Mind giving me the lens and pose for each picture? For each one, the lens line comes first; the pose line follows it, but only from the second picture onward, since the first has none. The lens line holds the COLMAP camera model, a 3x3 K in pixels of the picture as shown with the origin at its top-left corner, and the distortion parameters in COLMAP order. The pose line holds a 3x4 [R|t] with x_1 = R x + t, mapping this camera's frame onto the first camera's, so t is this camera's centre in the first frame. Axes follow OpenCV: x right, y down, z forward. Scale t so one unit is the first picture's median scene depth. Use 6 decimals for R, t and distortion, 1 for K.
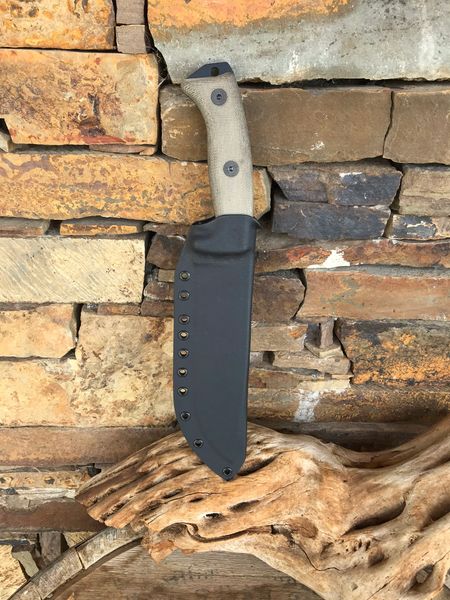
lens RADIAL K [[497.9, 0, 239.3], [0, 497.9, 292.0], [0, 0, 1]] dist [0.013131, -0.020737]
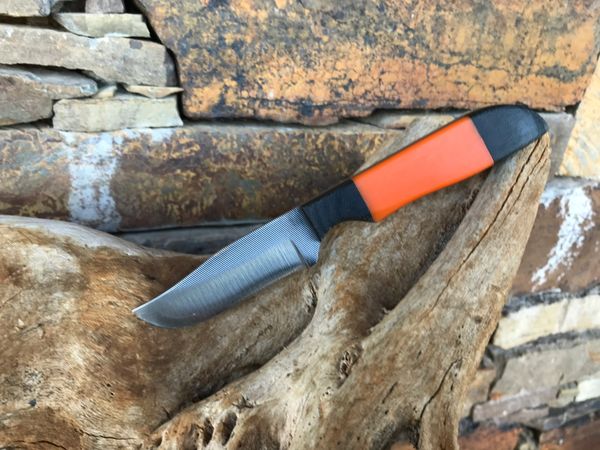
lens RADIAL K [[497.9, 0, 297.3], [0, 497.9, 224.8], [0, 0, 1]] dist [0.013131, -0.020737]
pose [[0.958535, -0.103178, 0.265641, 0.202719], [0.132883, 0.986437, -0.096349, 0.359739], [-0.252097, 0.127653, 0.959245, 0.569505]]
